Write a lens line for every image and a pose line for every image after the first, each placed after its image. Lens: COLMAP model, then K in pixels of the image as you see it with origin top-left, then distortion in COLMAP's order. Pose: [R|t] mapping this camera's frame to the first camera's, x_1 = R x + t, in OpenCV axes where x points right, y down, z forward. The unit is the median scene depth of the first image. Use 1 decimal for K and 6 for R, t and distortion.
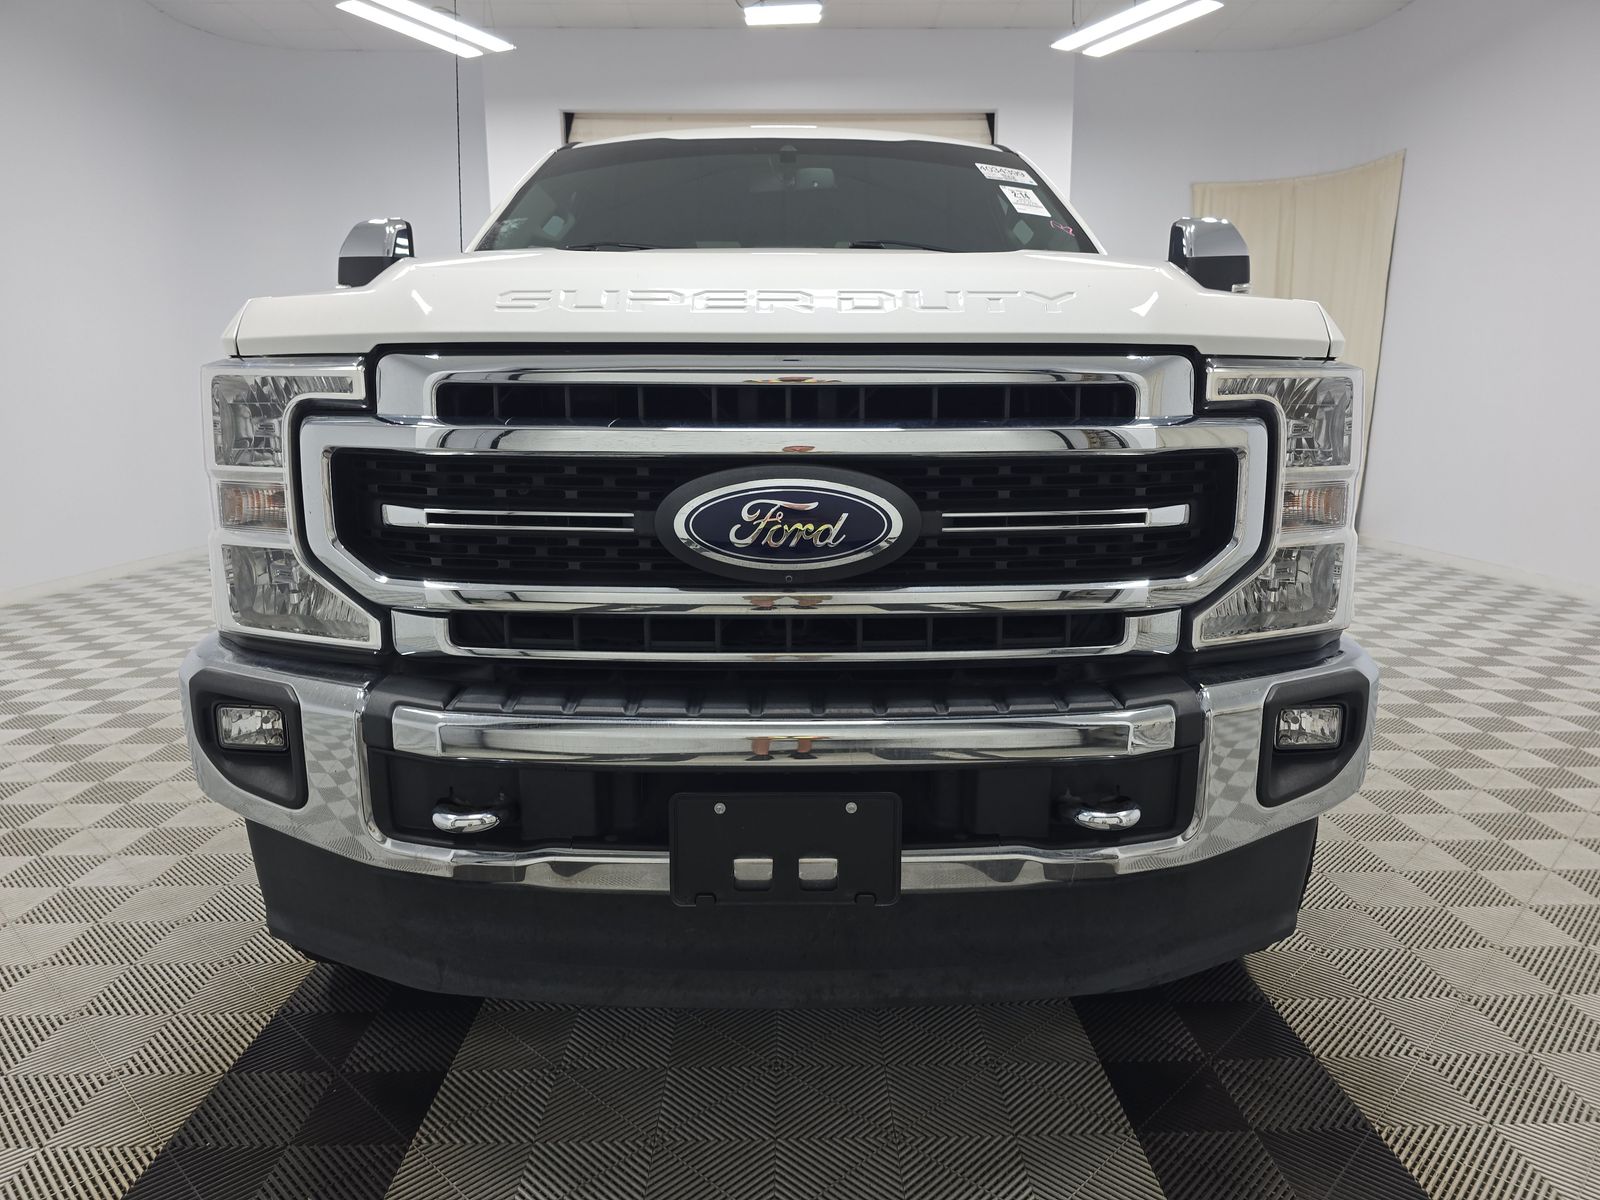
lens RADIAL K [[1076.4, 0, 806.2], [0, 1076.4, 596.8], [0, 0, 1]] dist [0.062391, -0.058981]
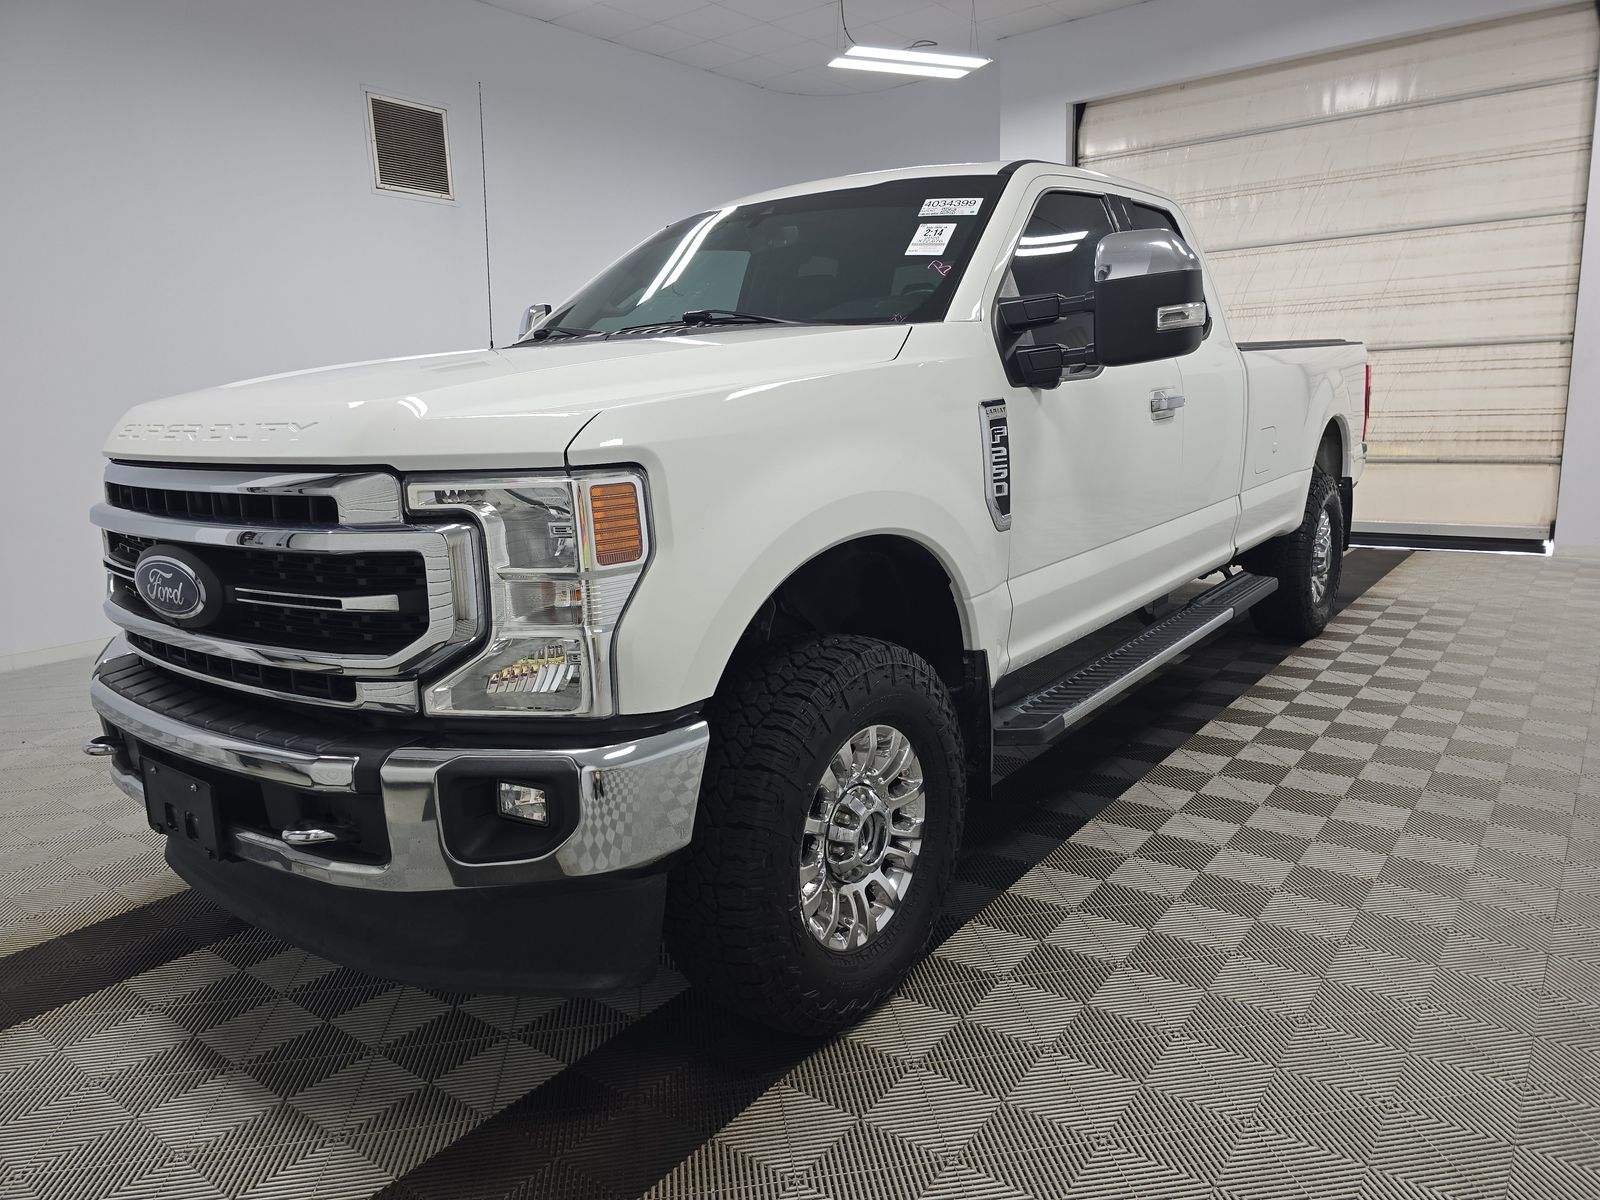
lens RADIAL K [[1076.4, 0, 806.2], [0, 1076.4, 596.8], [0, 0, 1]] dist [0.062391, -0.058981]
pose [[0.779860, 0.091249, -0.619267, 1.512853], [-0.071593, 0.995828, 0.056577, -0.191818], [0.621846, 0.000213, 0.783139, 0.353368]]
